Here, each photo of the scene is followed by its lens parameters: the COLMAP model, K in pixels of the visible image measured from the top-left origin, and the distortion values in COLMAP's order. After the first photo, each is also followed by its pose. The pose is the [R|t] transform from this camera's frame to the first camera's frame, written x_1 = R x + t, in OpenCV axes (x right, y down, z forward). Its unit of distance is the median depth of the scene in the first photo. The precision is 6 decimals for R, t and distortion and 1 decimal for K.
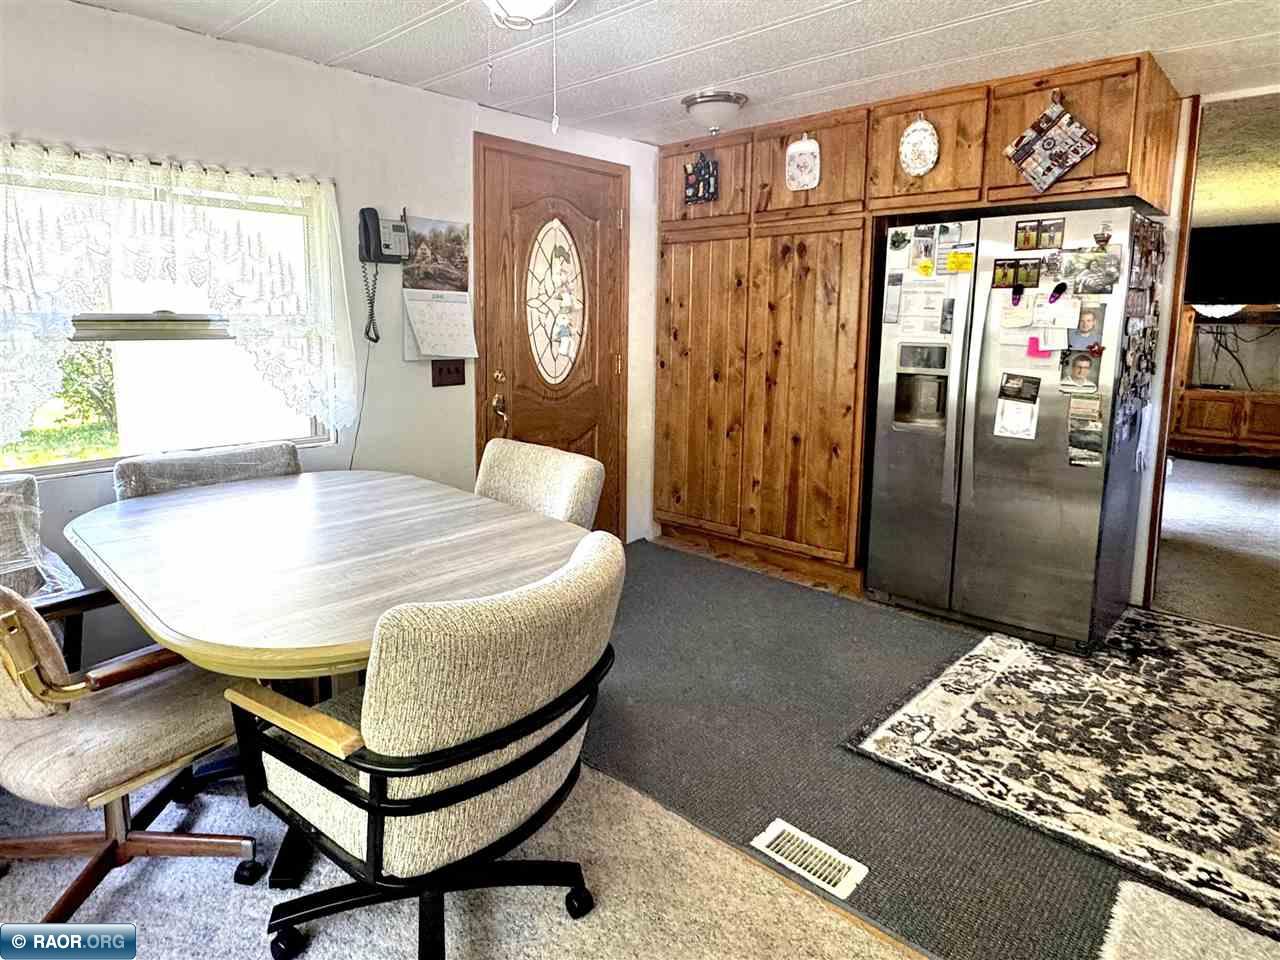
lens RADIAL K [[755.1, 0, 597.2], [0, 755.1, 417.6], [0, 0, 1]] dist [0.002951, -0.000597]
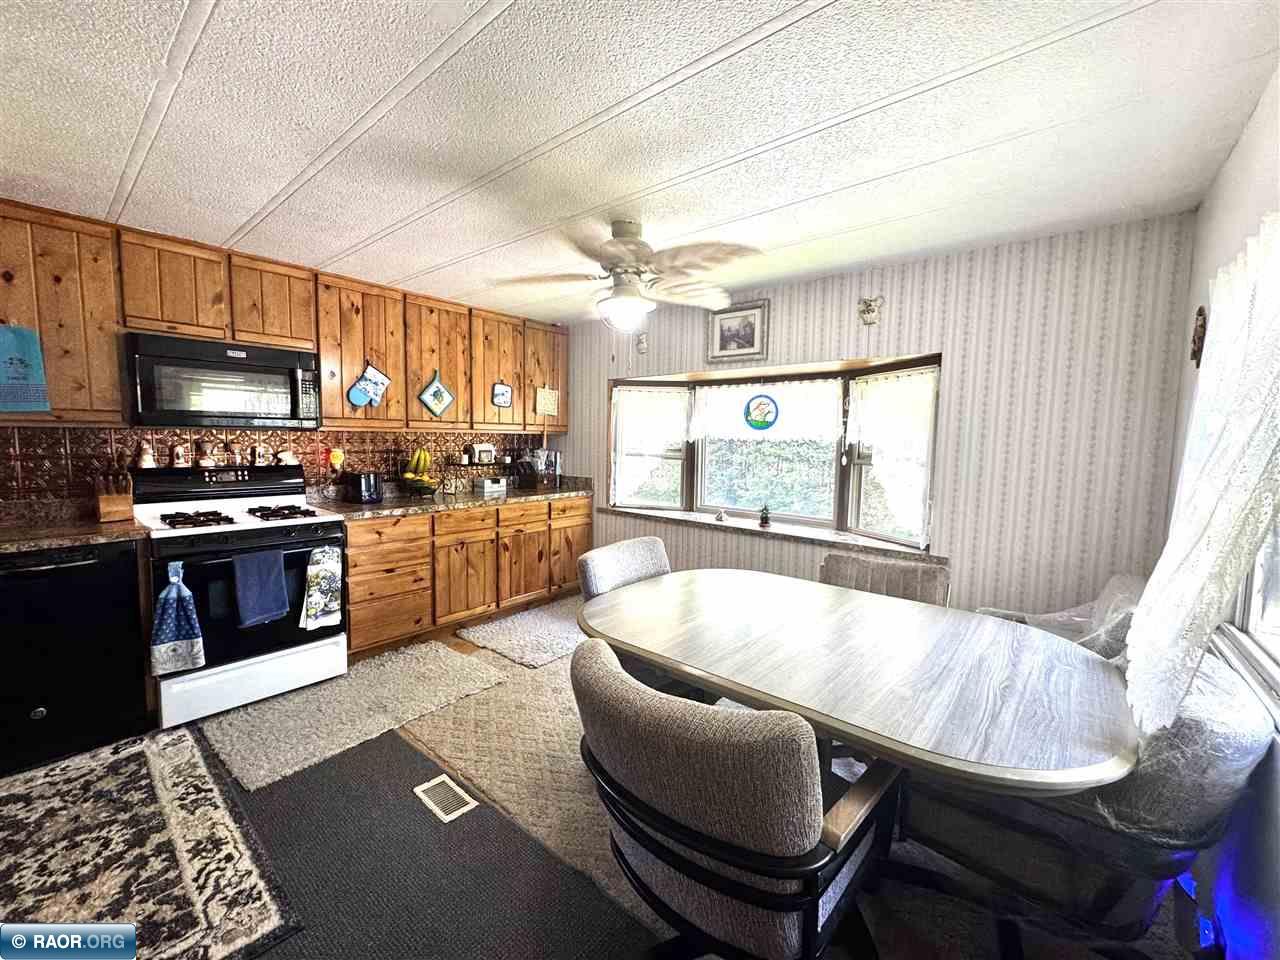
lens RADIAL K [[512.8, 0, 640.4], [0, 512.8, 478.0], [0, 0, 1]] dist [-0.003444, 0.000734]
pose [[-0.996994, -0.020989, -0.074585, -0.019229], [-0.035552, 0.979218, 0.199671, -0.247853], [0.068844, 0.201723, -0.977020, 1.779411]]
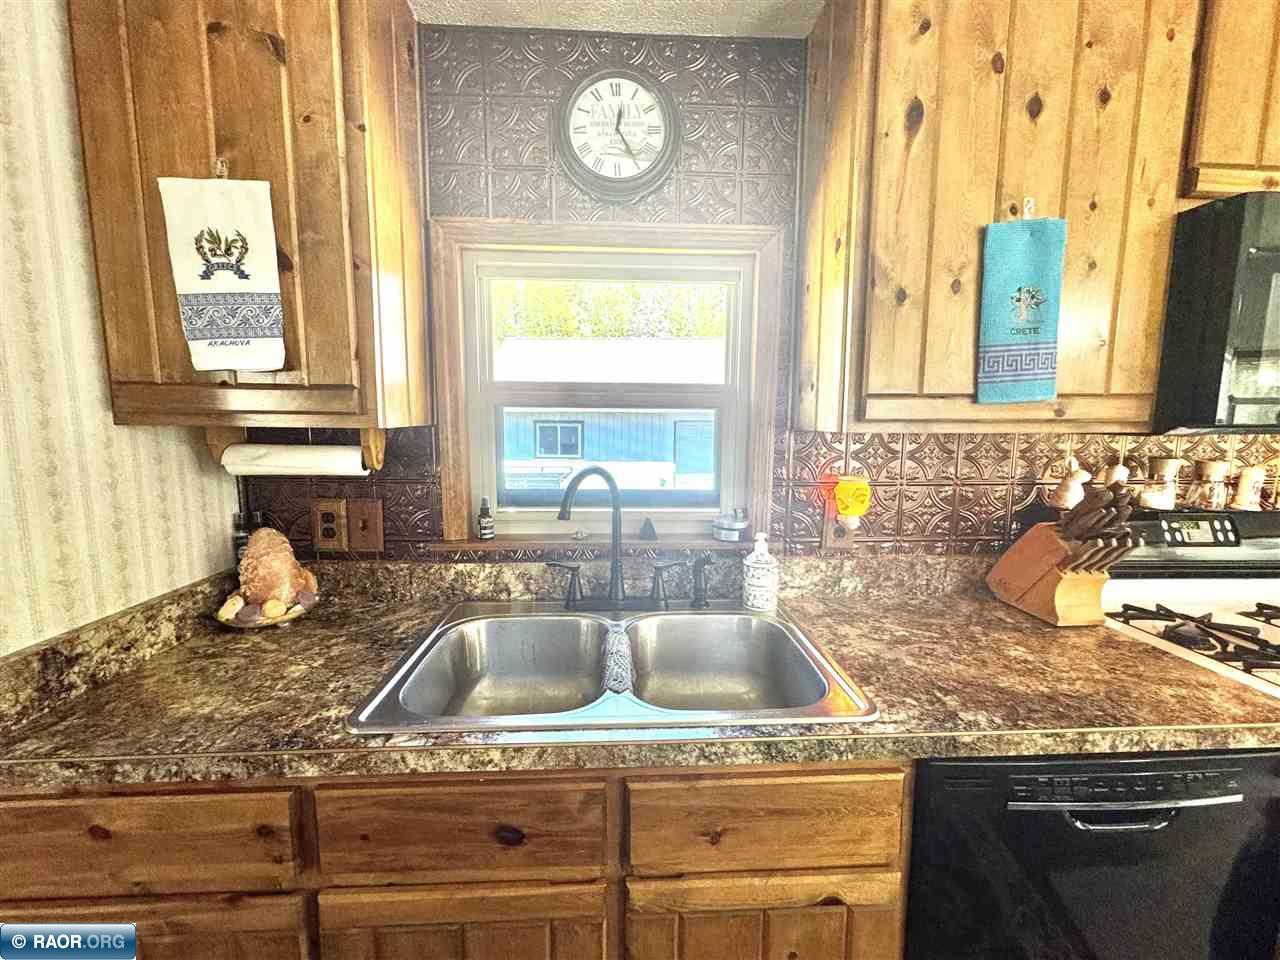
lens RADIAL K [[512.8, 0, 638.8], [0, 512.8, 478.4], [0, 0, 1]] dist [-0.003444, 0.000734]
pose [[-0.727222, -0.093149, 0.680052, 1.106722], [0.071348, 0.975124, 0.209864, -0.184093], [-0.682684, 0.201138, -0.702486, 1.249934]]
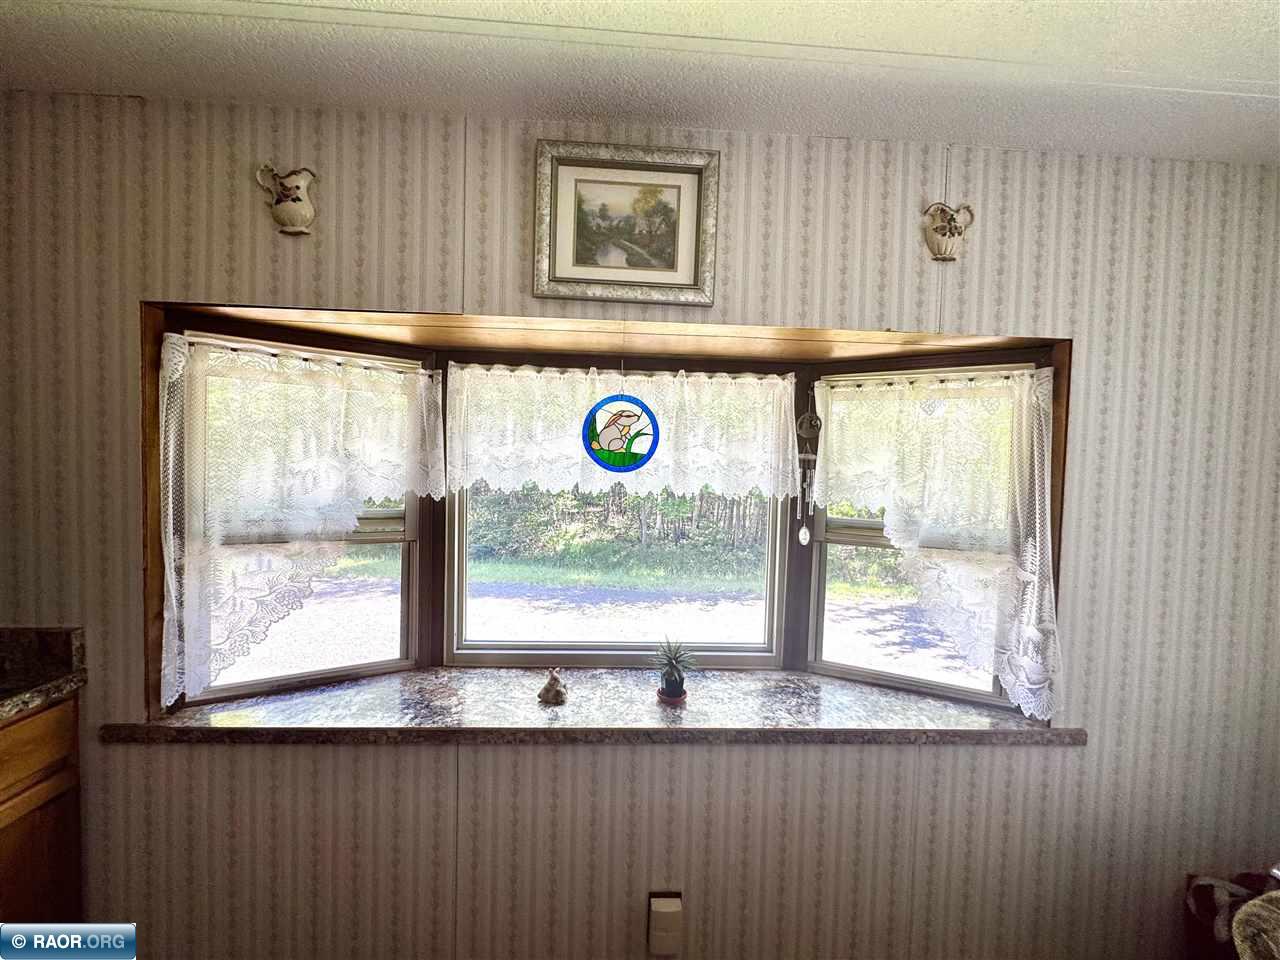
lens RADIAL K [[512.8, 0, 640.3], [0, 512.8, 482.2], [0, 0, 1]] dist [-0.003444, 0.000734]
pose [[-0.681374, -0.004602, -0.731921, 0.008434], [-0.122309, 0.986636, 0.107660, -0.142391], [0.721644, 0.162877, -0.672831, 0.556550]]
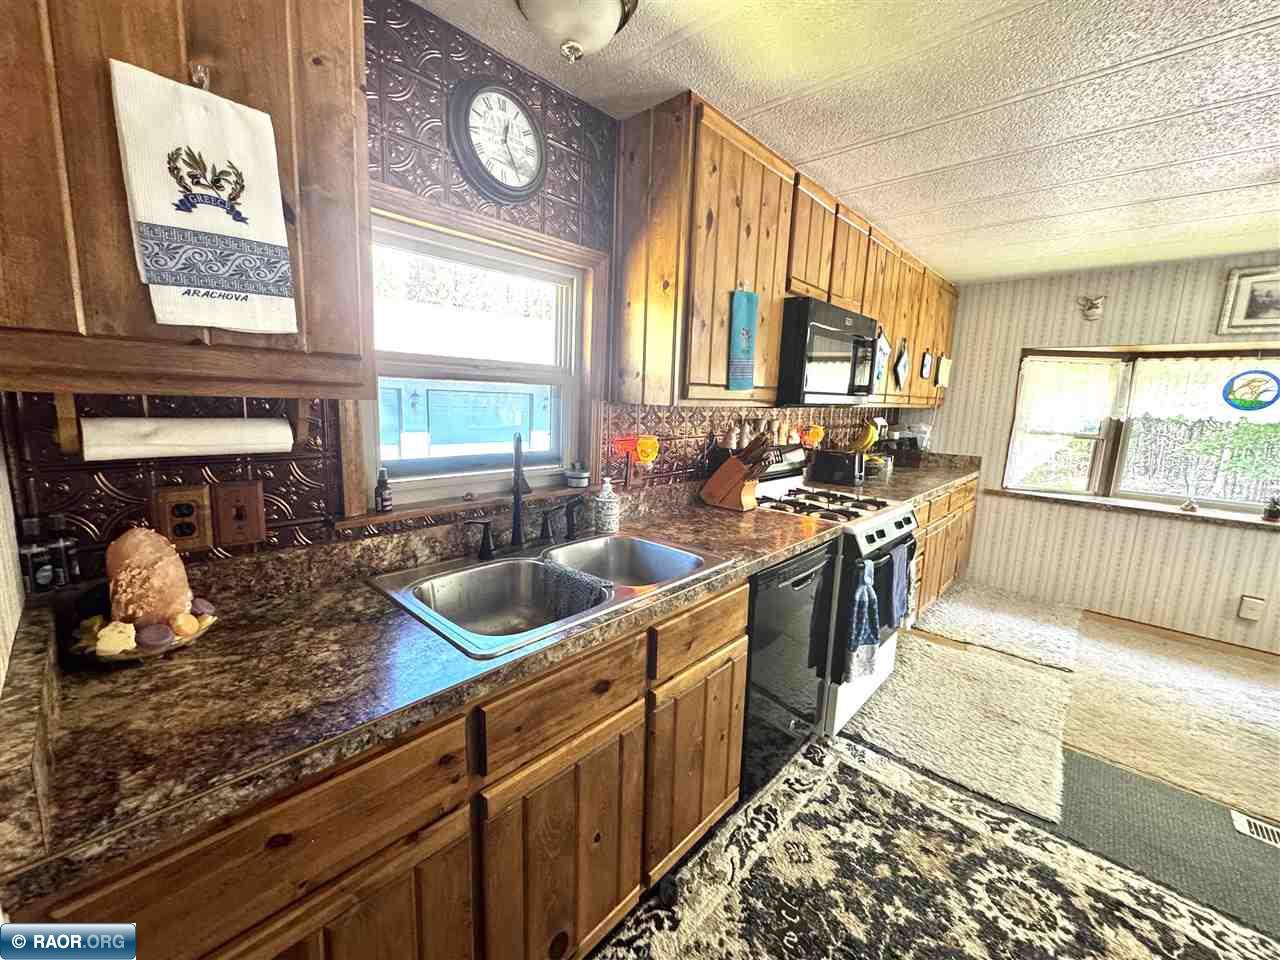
lens RADIAL K [[512.8, 0, 639.3], [0, 512.8, 478.5], [0, 0, 1]] dist [-0.003444, 0.000734]
pose [[-0.998841, -0.040158, -0.026539, 1.389956], [-0.045987, 0.959002, 0.279645, -0.222750], [0.014221, 0.280541, -0.959737, 1.564037]]
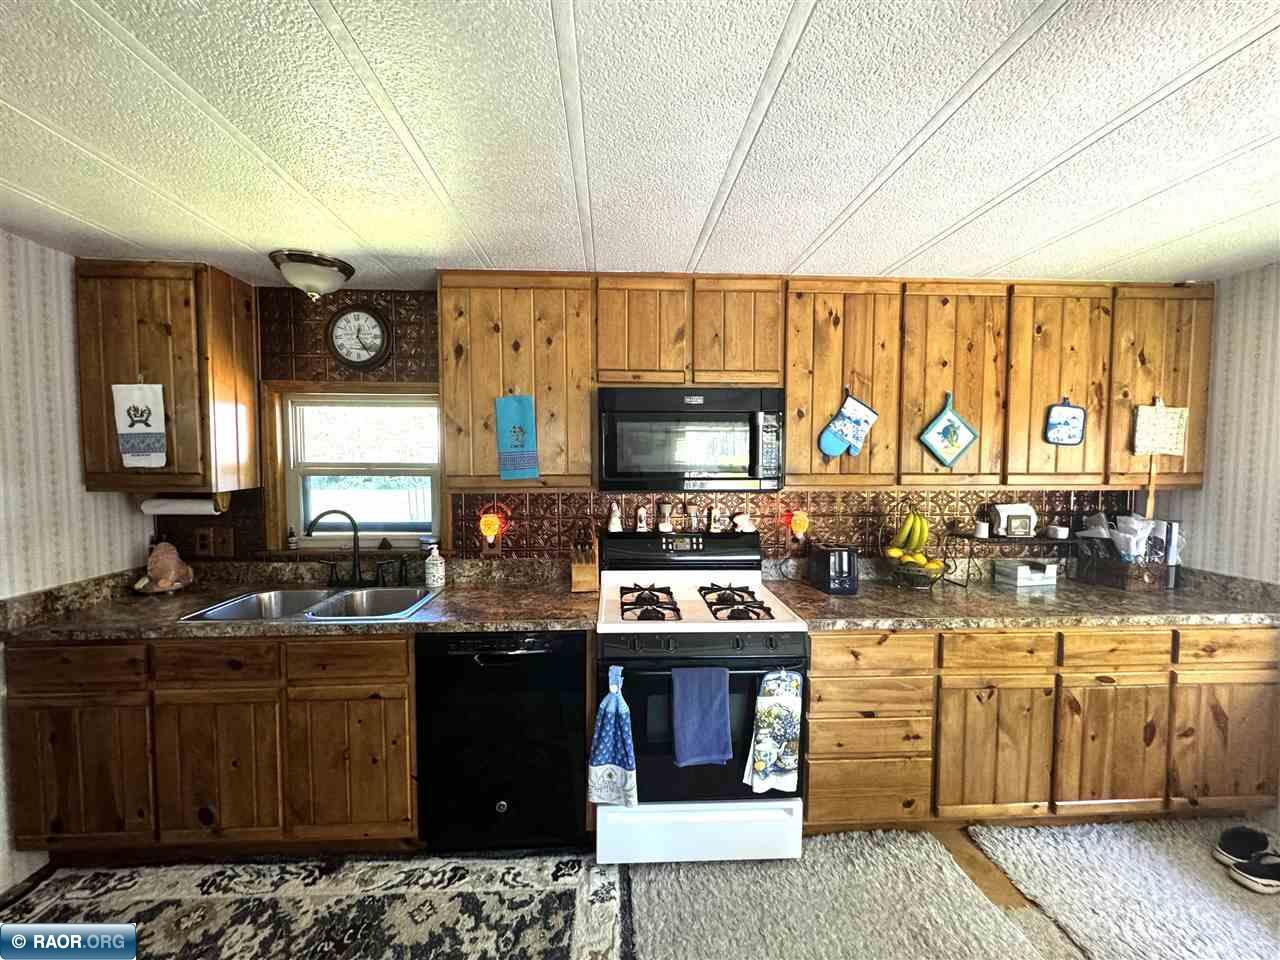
lens RADIAL K [[512.8, 0, 639.9], [0, 512.8, 478.2], [0, 0, 1]] dist [-0.003444, 0.000734]
pose [[-0.732059, -0.044158, 0.679809, 0.280900], [0.073076, 0.987049, 0.142807, -0.259943], [-0.677311, 0.154221, -0.719351, 1.219600]]
